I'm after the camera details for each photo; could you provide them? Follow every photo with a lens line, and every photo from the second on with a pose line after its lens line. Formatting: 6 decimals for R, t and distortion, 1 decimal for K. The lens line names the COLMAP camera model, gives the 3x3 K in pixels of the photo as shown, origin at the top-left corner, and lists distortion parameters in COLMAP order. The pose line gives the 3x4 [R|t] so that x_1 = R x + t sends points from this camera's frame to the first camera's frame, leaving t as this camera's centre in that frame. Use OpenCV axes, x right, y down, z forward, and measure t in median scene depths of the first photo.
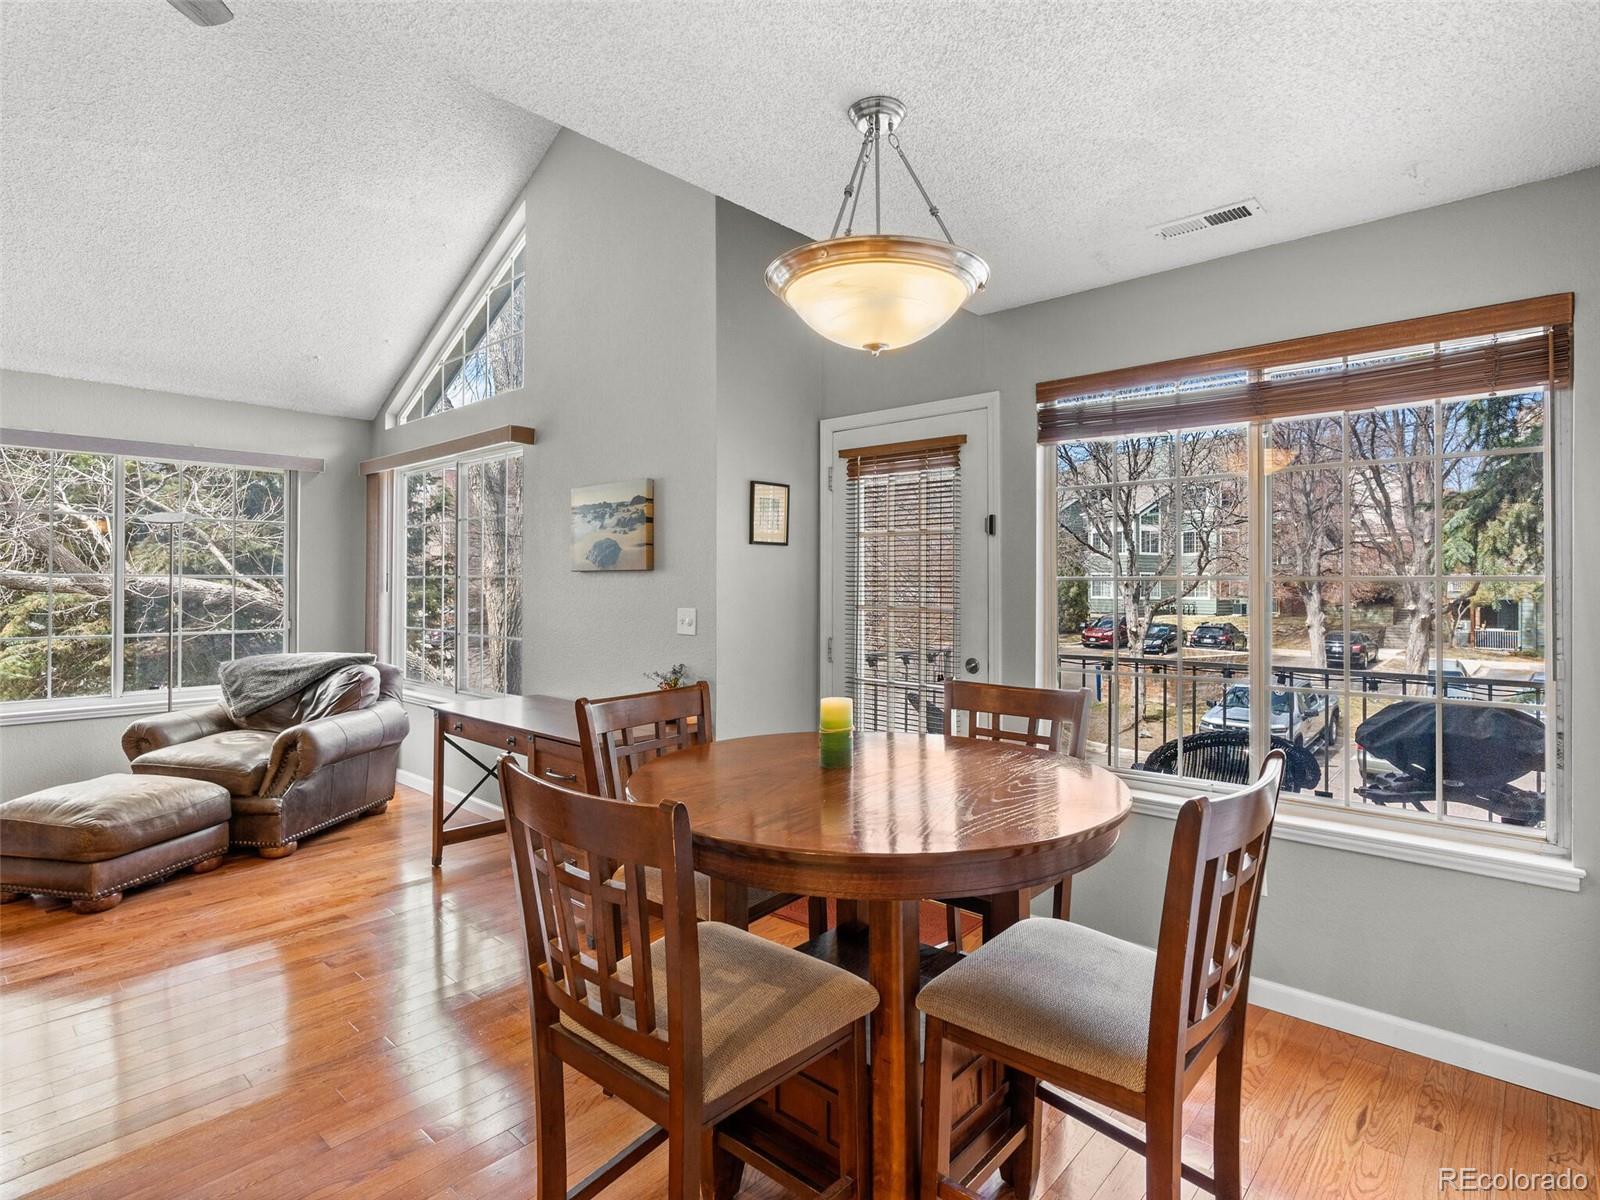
lens RADIAL K [[837.4, 0, 809.2], [0, 837.4, 573.4], [0, 0, 1]] dist [-0.013653, 0.003639]
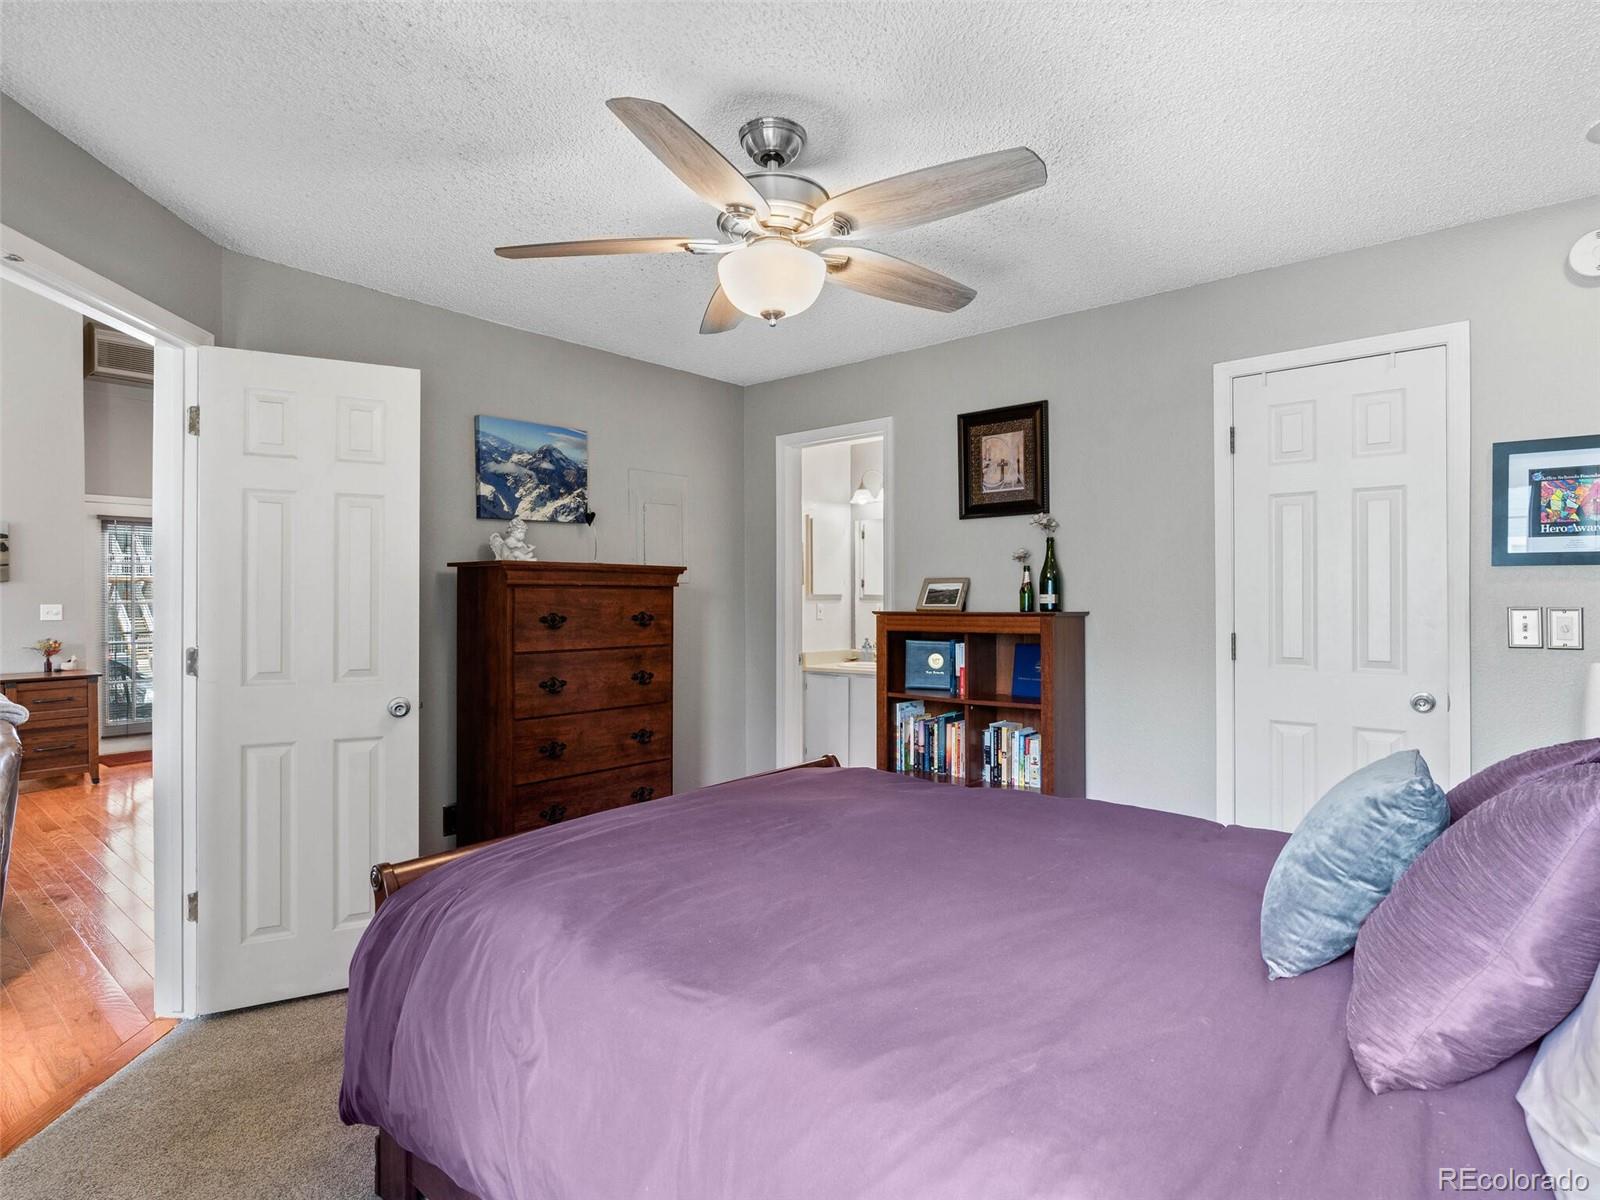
lens RADIAL K [[837.4, 0, 784.5], [0, 837.4, 596.8], [0, 0, 1]] dist [-0.013653, 0.003639]
pose [[-0.017864, -0.007810, 0.999810, -1.738331], [-0.009018, 0.999930, 0.007649, -0.000764], [-0.999800, -0.008879, -0.017934, -0.418106]]
